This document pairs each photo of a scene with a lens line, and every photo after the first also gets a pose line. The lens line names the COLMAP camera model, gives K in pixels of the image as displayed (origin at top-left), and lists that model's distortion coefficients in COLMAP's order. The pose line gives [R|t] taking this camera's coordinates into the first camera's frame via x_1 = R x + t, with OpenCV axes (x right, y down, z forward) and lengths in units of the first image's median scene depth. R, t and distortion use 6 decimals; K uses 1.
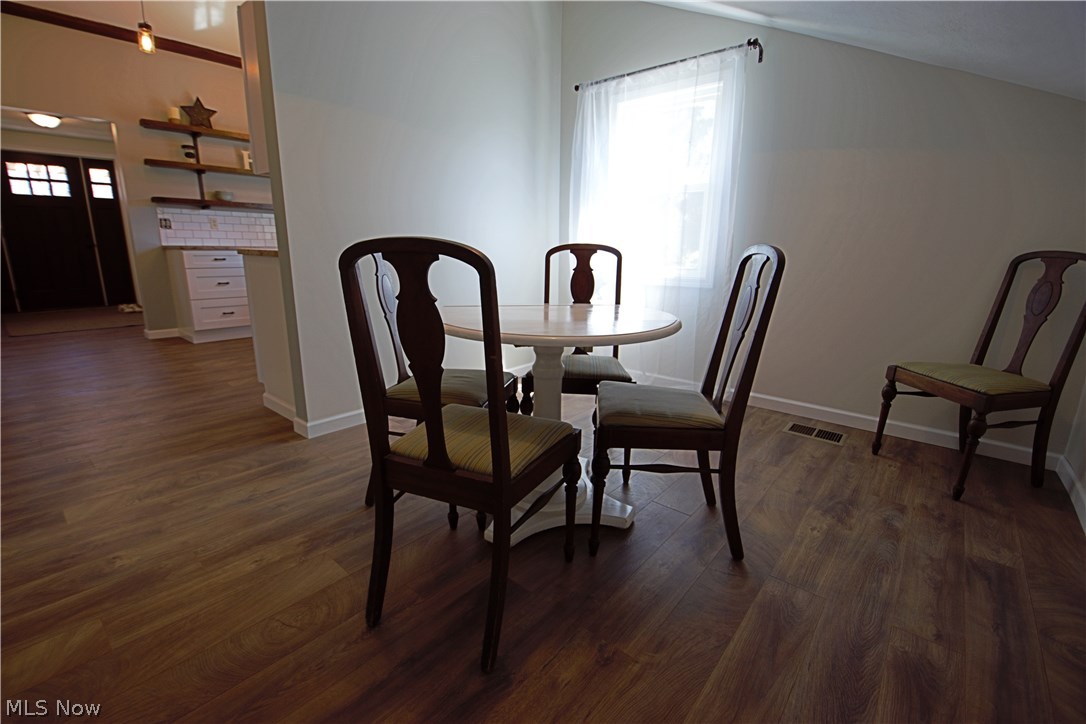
lens RADIAL K [[460.6, 0, 542.7], [0, 460.6, 341.7], [0, 0, 1]] dist [-0.001457, -0.008938]
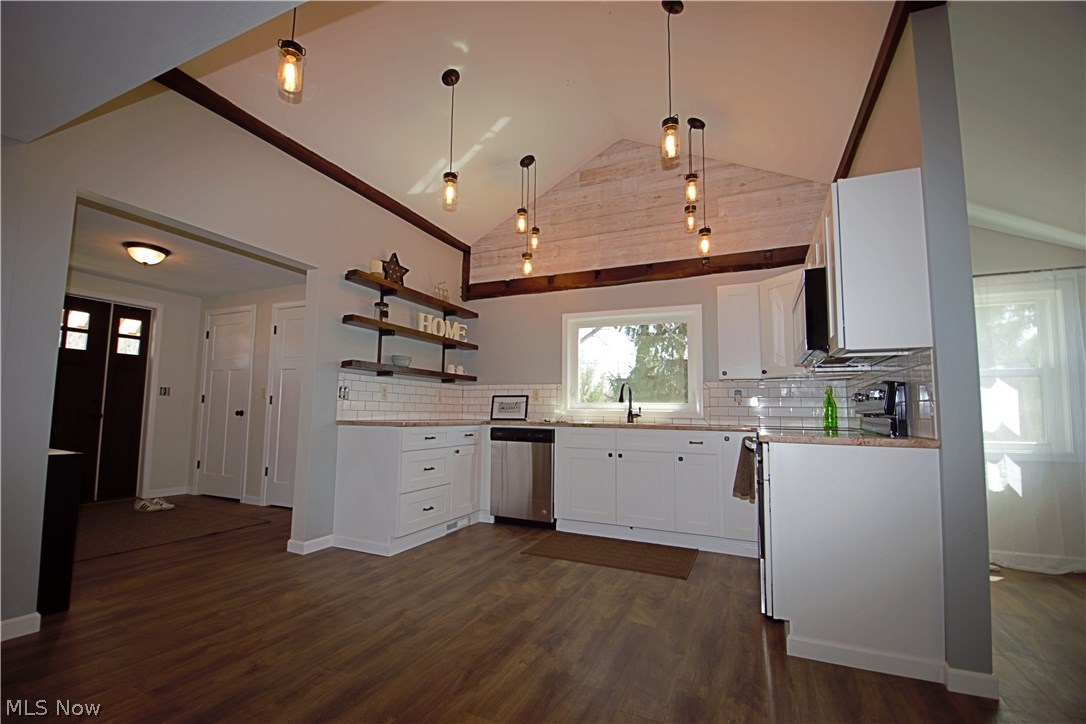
lens RADIAL K [[460.6, 0, 542.7], [0, 460.6, 341.7], [0, 0, 1]] dist [-0.001457, -0.008938]
pose [[0.964733, 0.043803, 0.259560, -0.677567], [0.051372, 0.935766, -0.348858, -0.046849], [-0.258168, 0.349889, 0.900515, 0.174099]]
